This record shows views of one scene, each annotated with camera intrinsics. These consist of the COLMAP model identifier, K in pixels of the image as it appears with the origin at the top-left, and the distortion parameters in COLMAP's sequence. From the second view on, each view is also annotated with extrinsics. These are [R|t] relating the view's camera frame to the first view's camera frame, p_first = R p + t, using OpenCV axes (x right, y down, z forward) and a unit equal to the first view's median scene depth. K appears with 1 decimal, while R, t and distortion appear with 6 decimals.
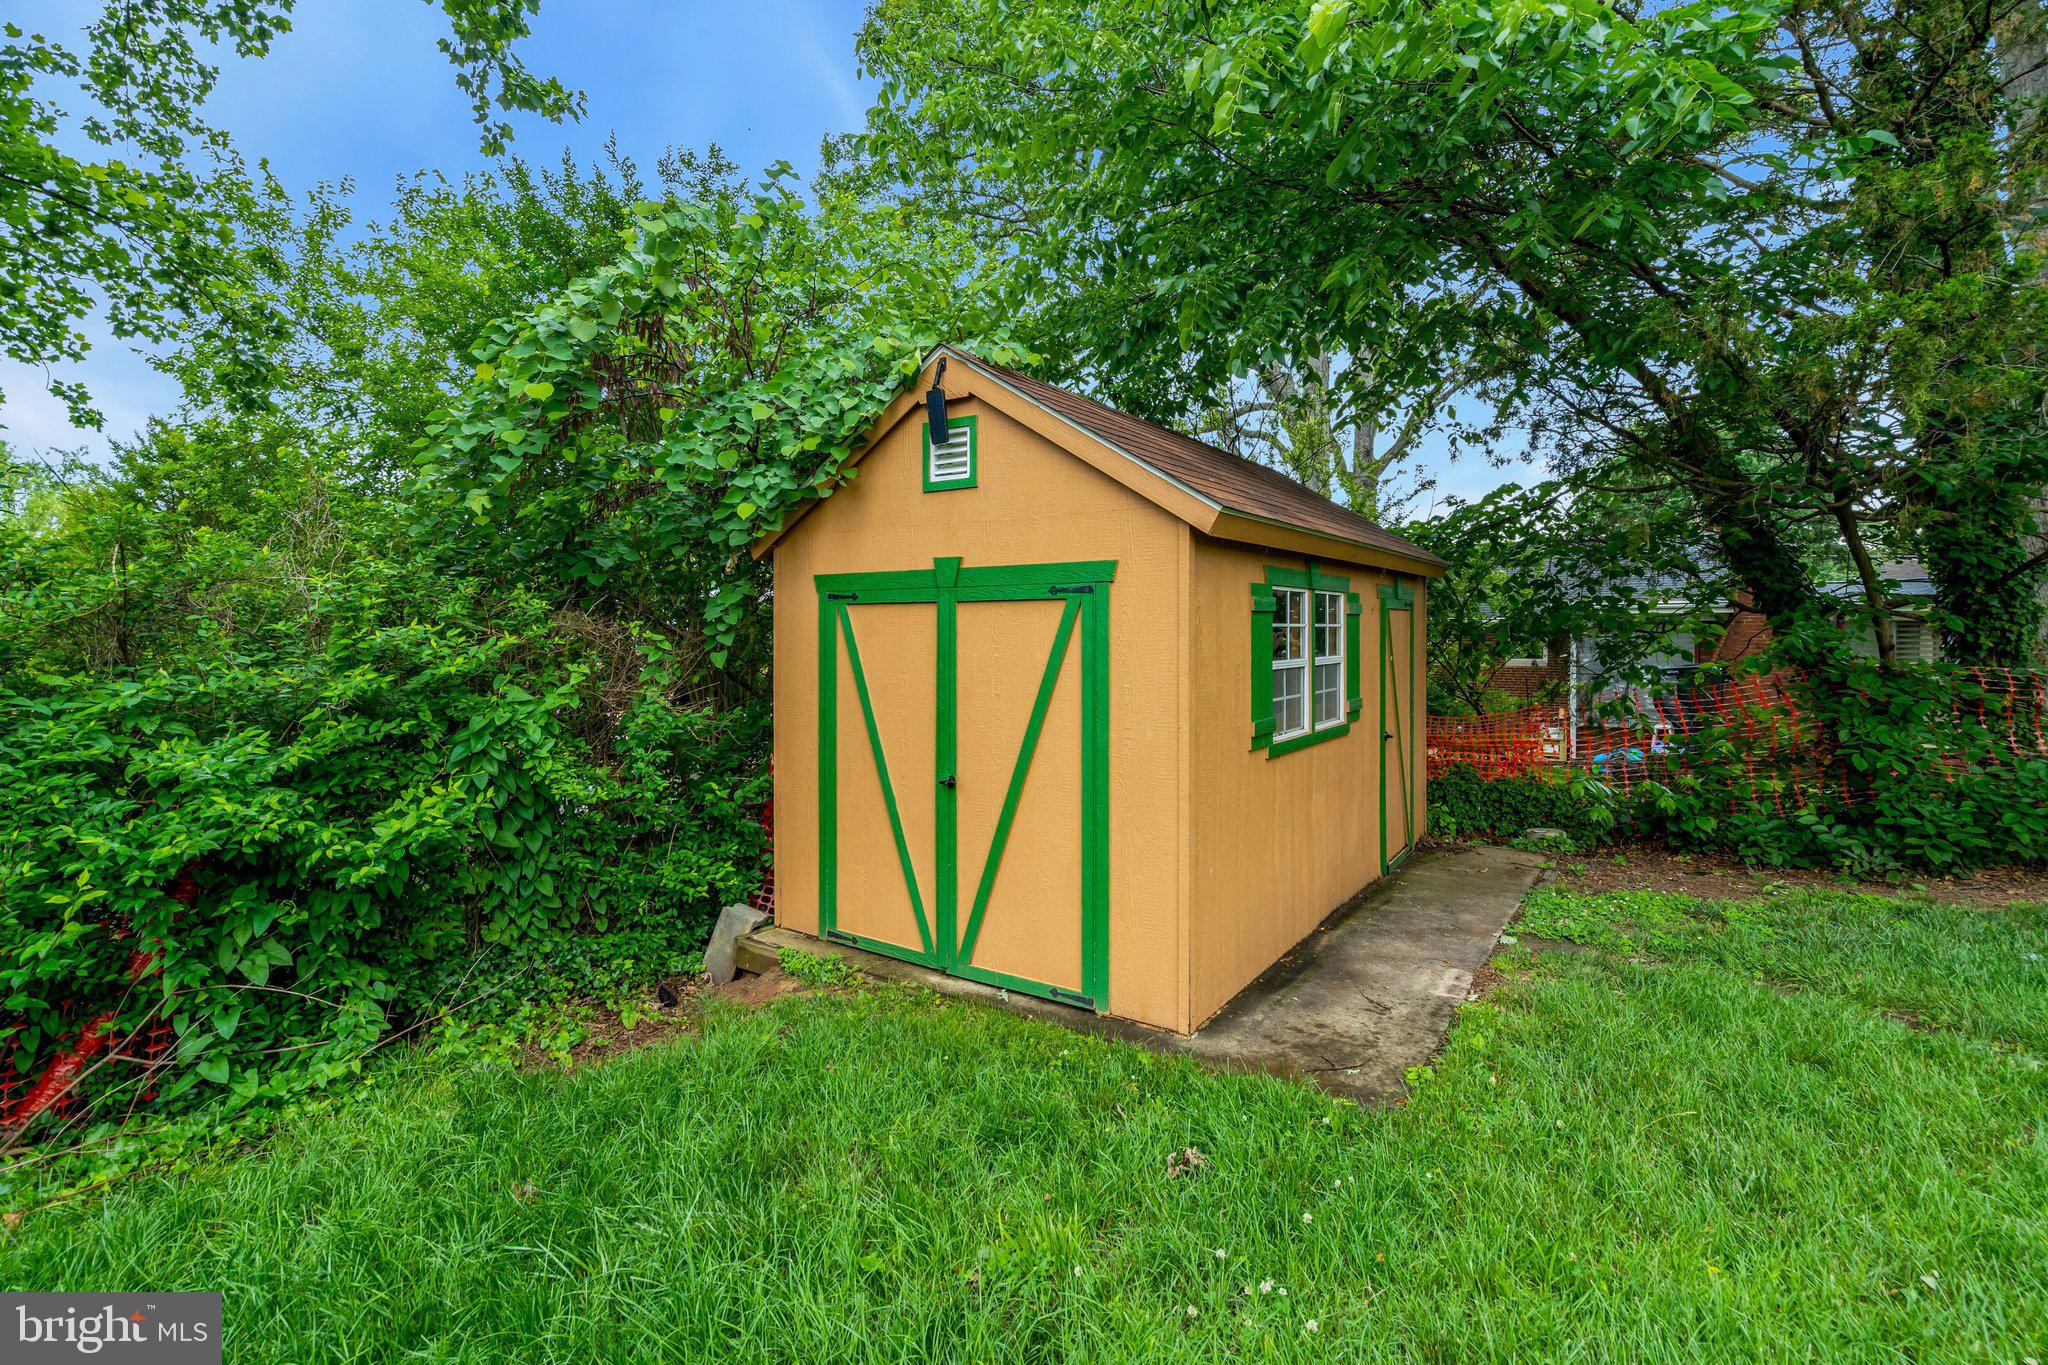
lens RADIAL K [[943.1, 0, 1022.3], [0, 943.1, 670.6], [0, 0, 1]] dist [-0.003488, 0.000132]
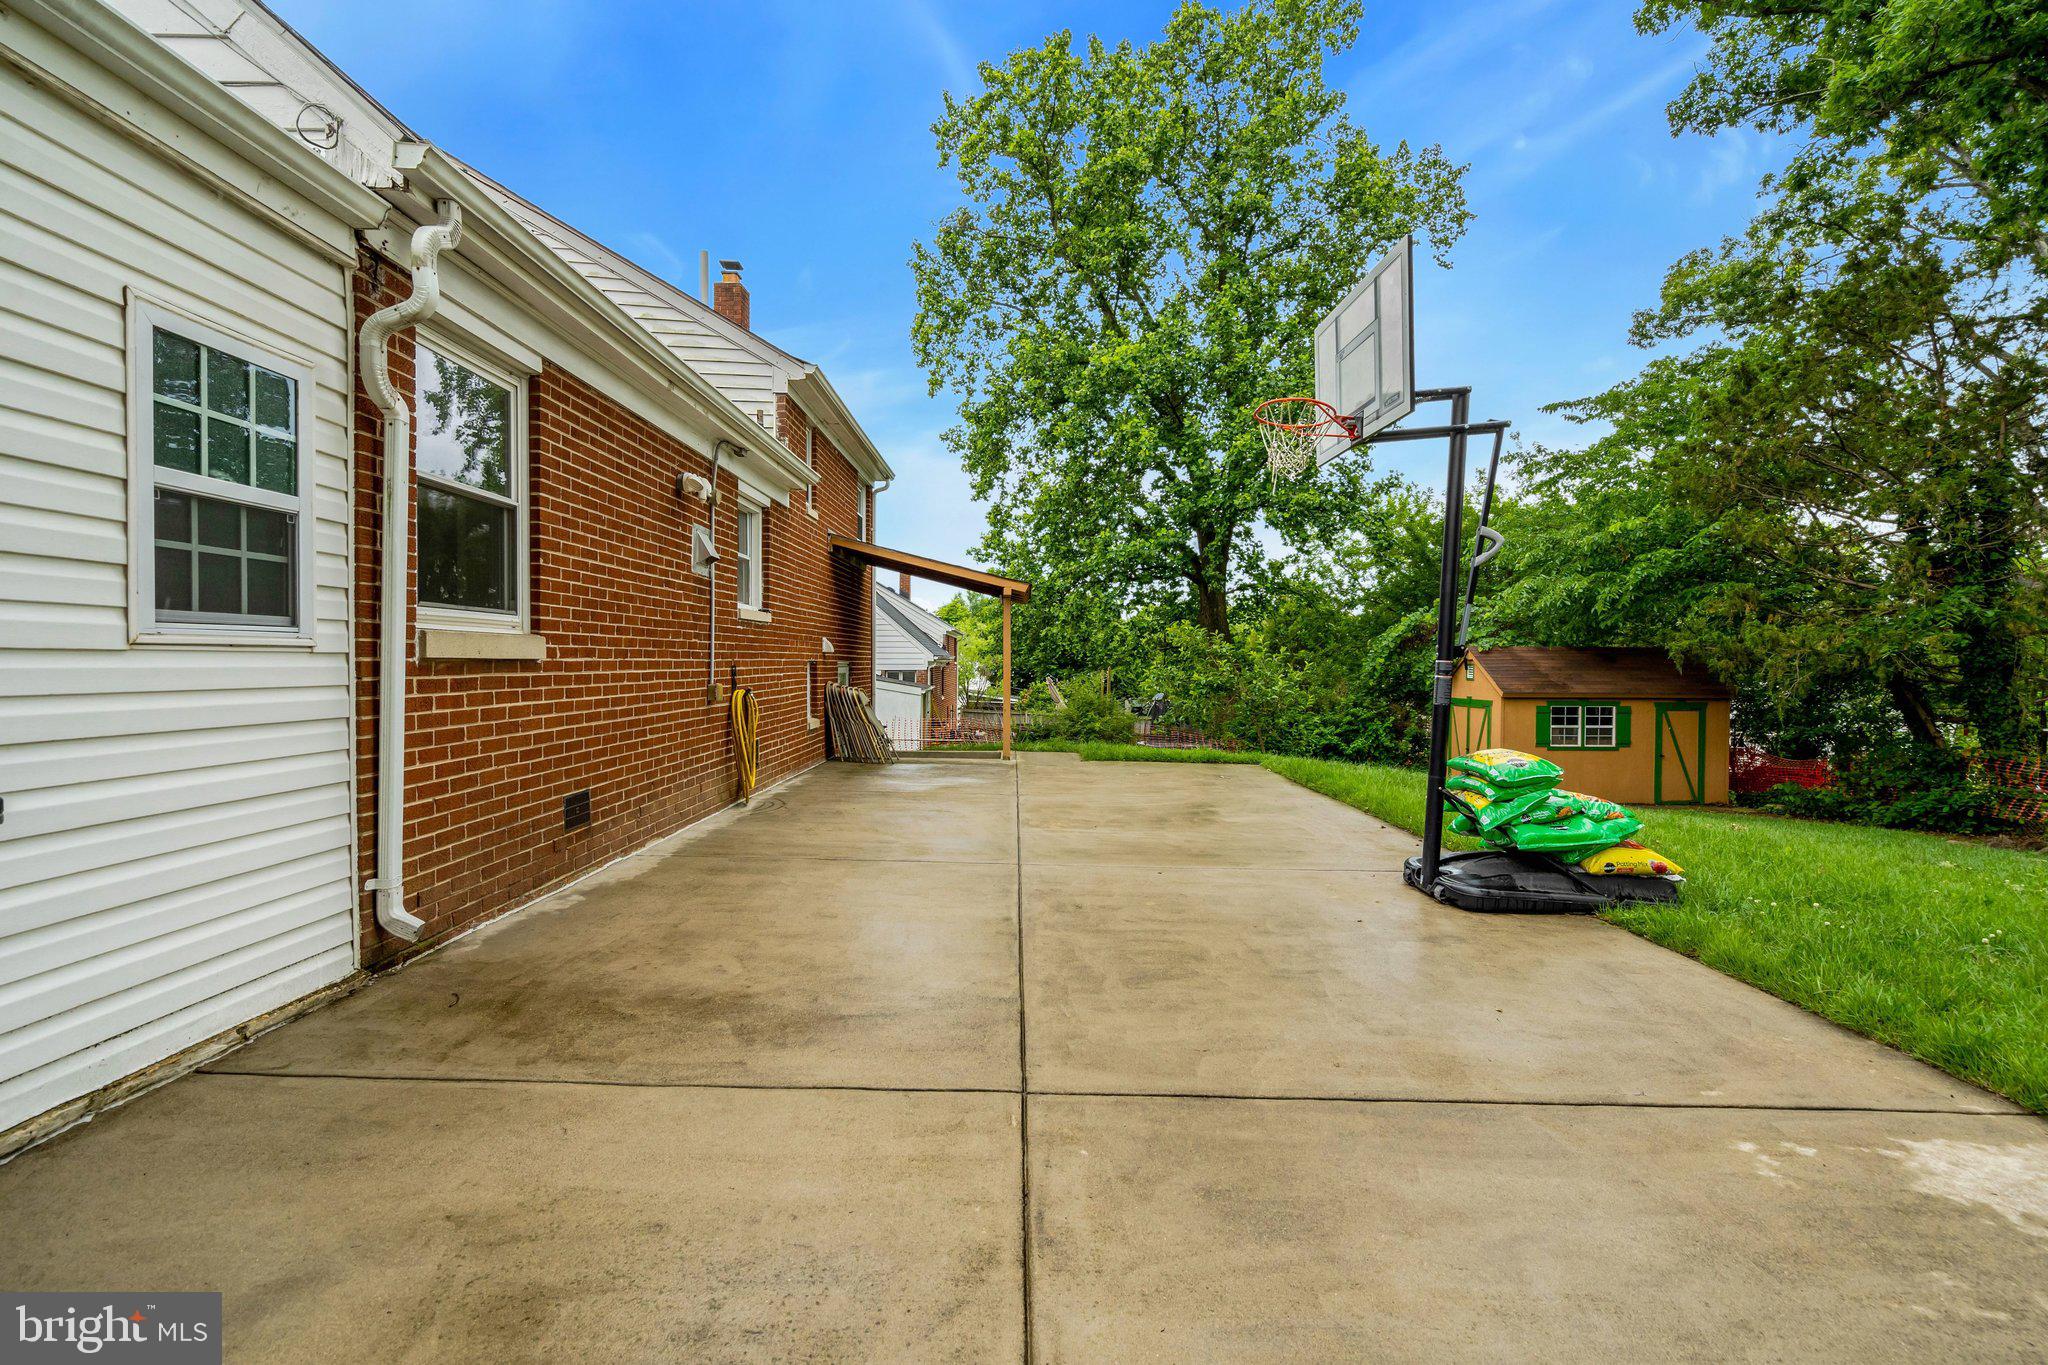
lens RADIAL K [[943.1, 0, 1022.3], [0, 943.1, 670.6], [0, 0, 1]] dist [-0.003488, 0.000132]
pose [[0.566862, 0.009019, -0.823763, 2.461049], [-0.044310, 0.998826, -0.019556, -0.067528], [0.822620, 0.047587, 0.566596, -3.318178]]
